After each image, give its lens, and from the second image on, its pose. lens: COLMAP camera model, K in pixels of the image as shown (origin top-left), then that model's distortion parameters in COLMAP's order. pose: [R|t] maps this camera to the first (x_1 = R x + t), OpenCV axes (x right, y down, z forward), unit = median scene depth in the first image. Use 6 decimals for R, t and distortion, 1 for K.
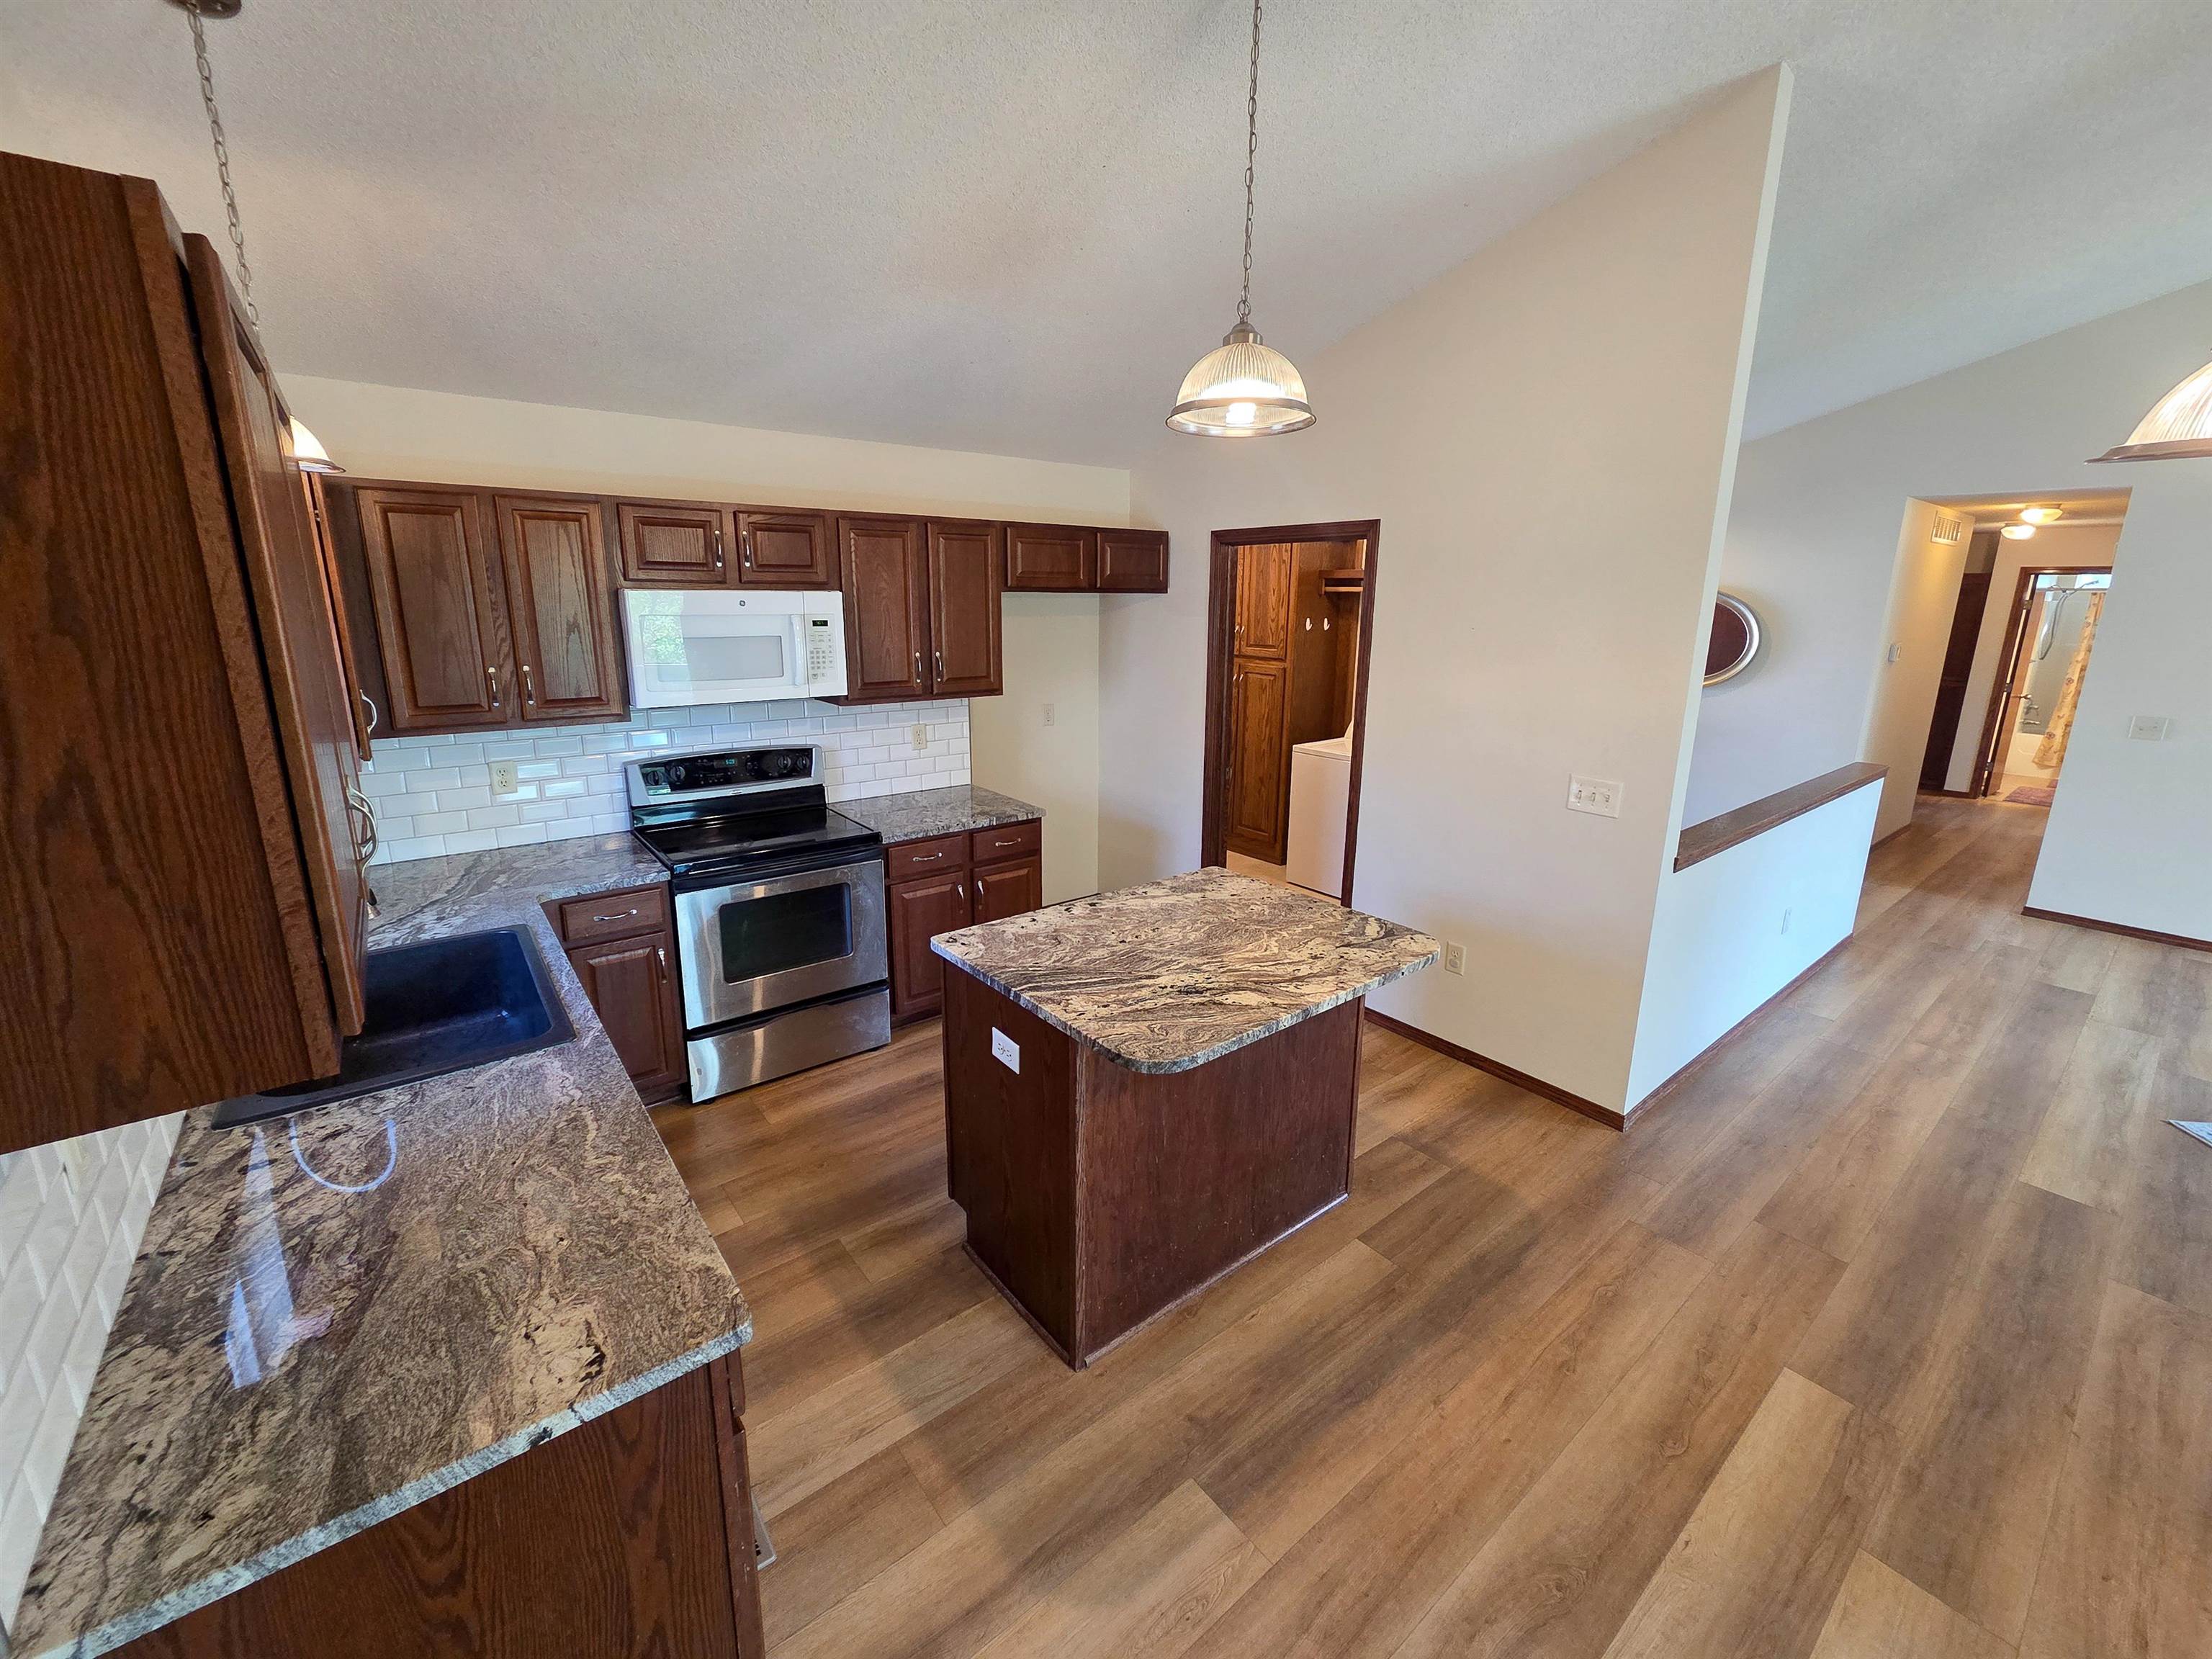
lens RADIAL K [[901.3, 0, 1112.4], [0, 901.3, 798.9], [0, 0, 1]] dist [-0.000585, 0.000036]
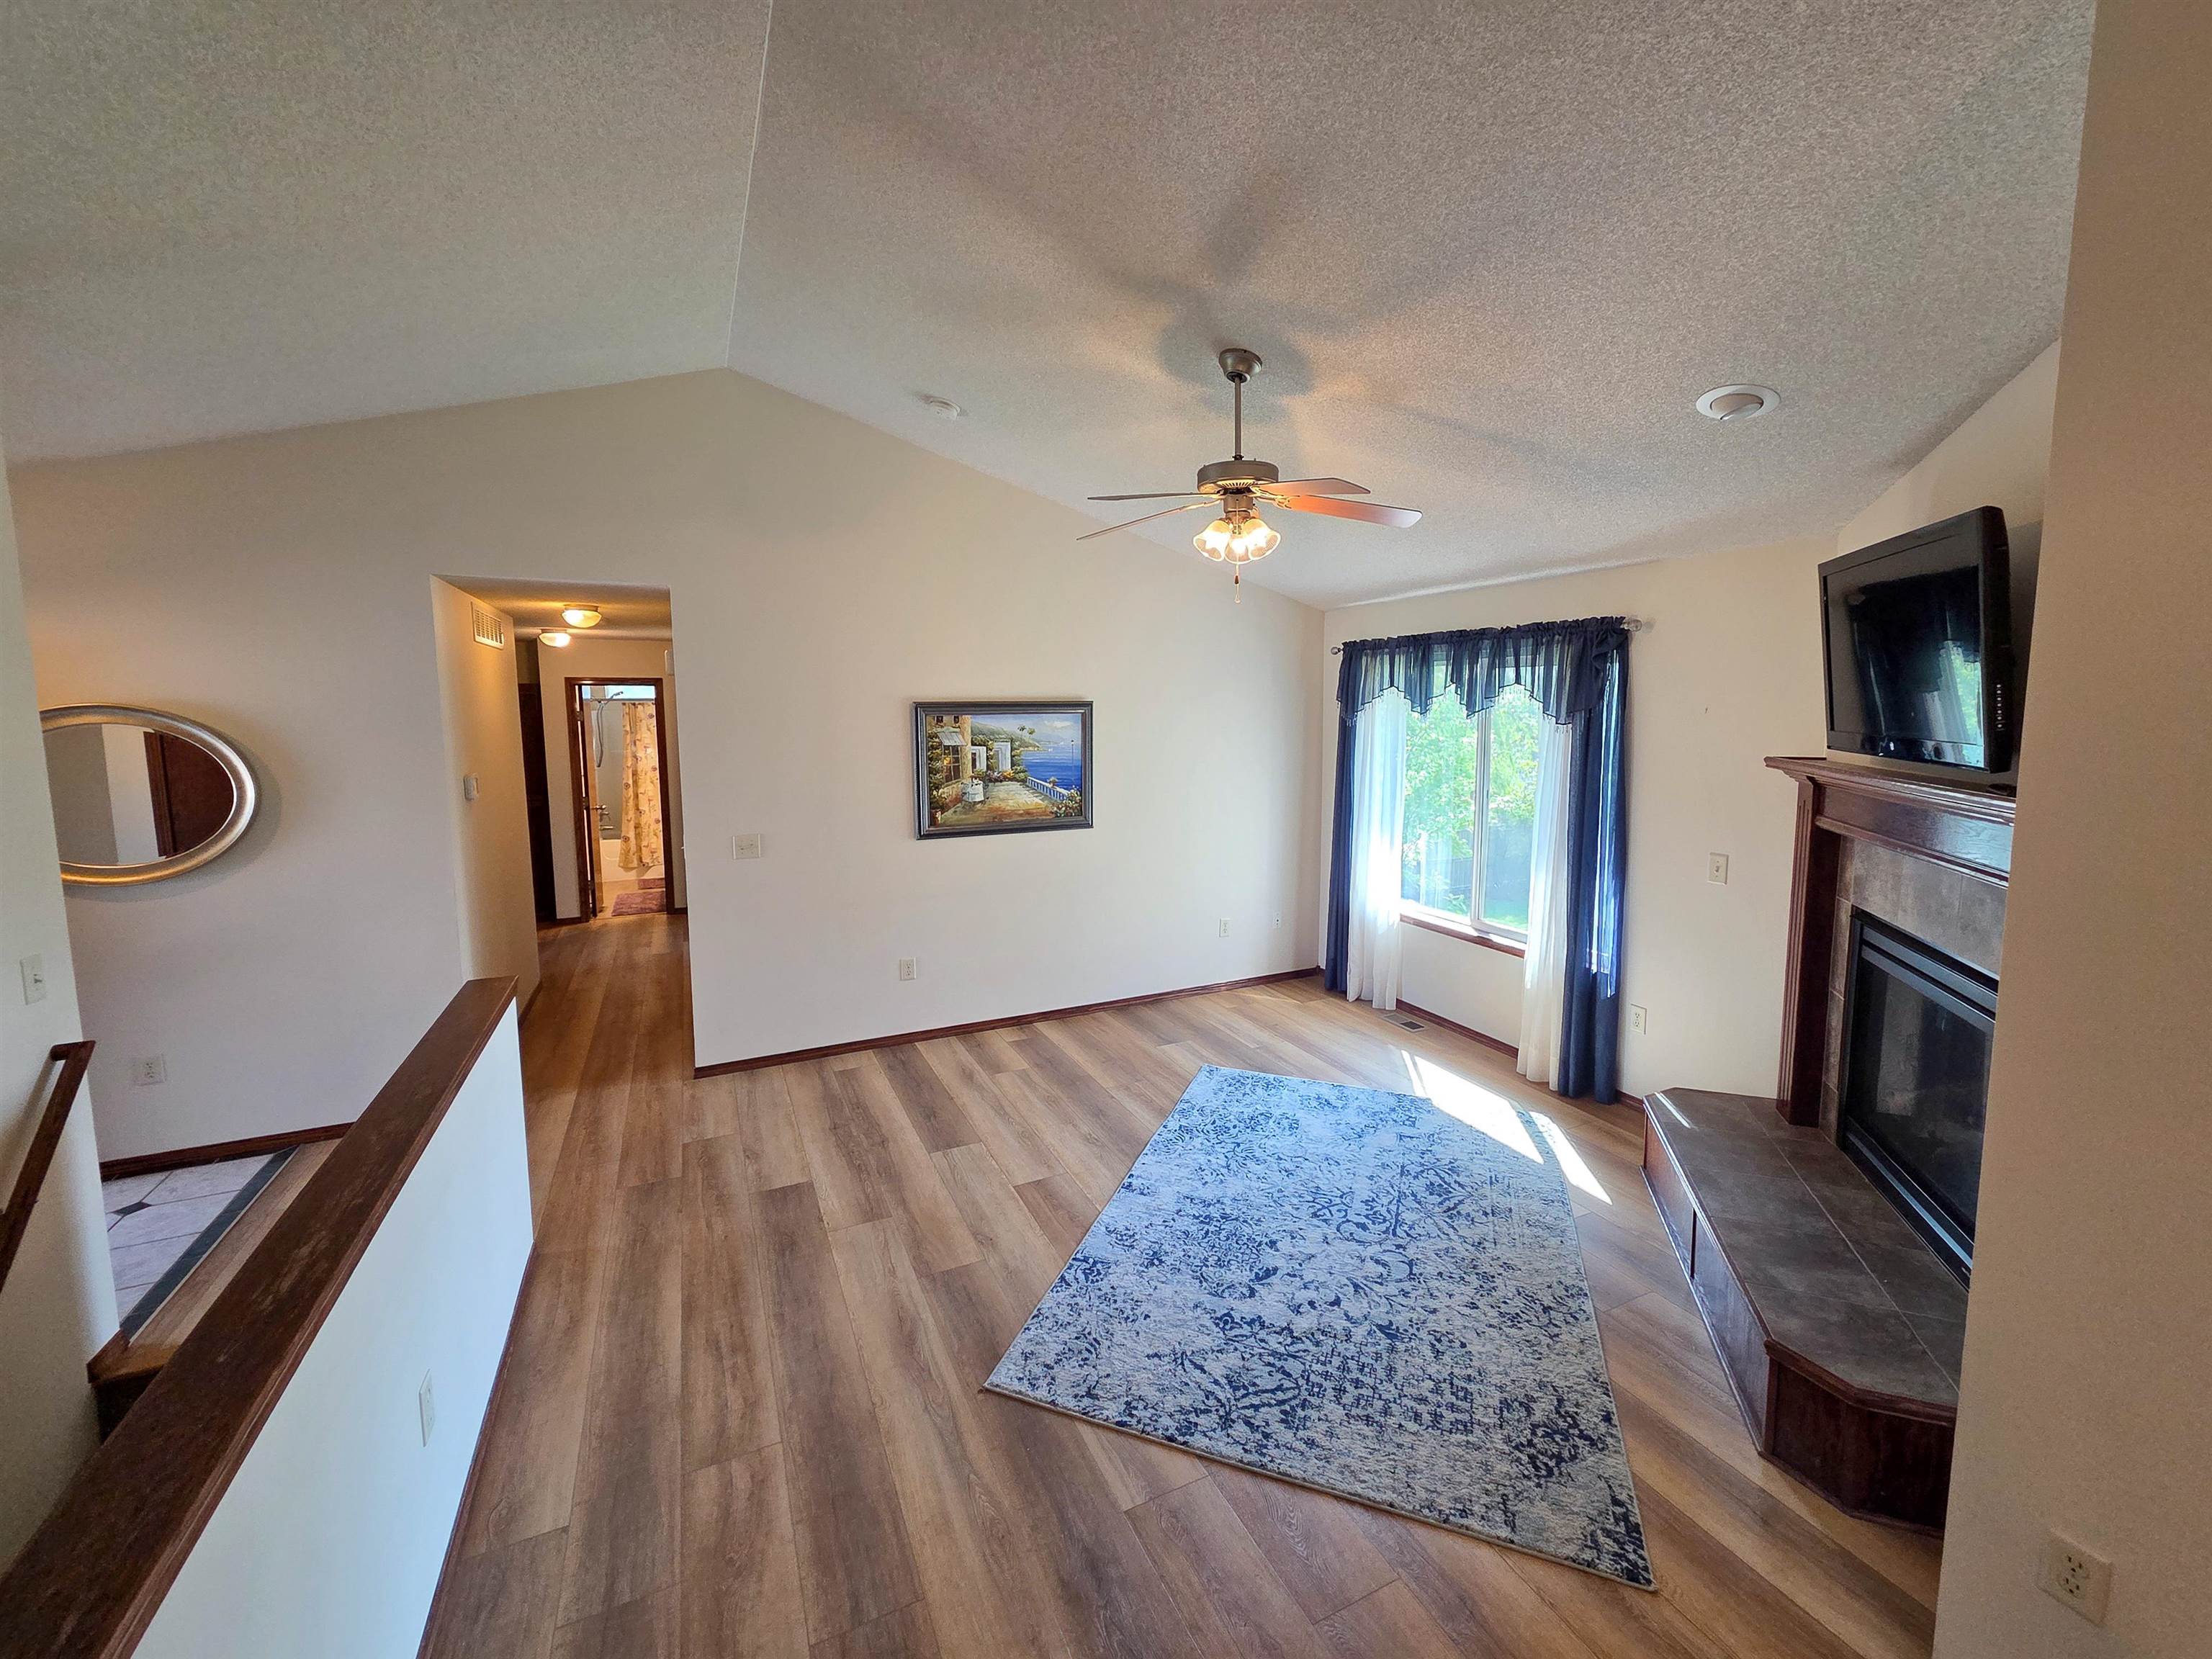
lens RADIAL K [[901.3, 0, 1112.4], [0, 901.3, 798.9], [0, 0, 1]] dist [-0.000585, 0.000036]
pose [[0.229981, -0.111860, 0.966745, 0.468637], [0.226613, 0.972222, 0.058584, -0.129687], [-0.946444, 0.205603, 0.248941, 0.547230]]
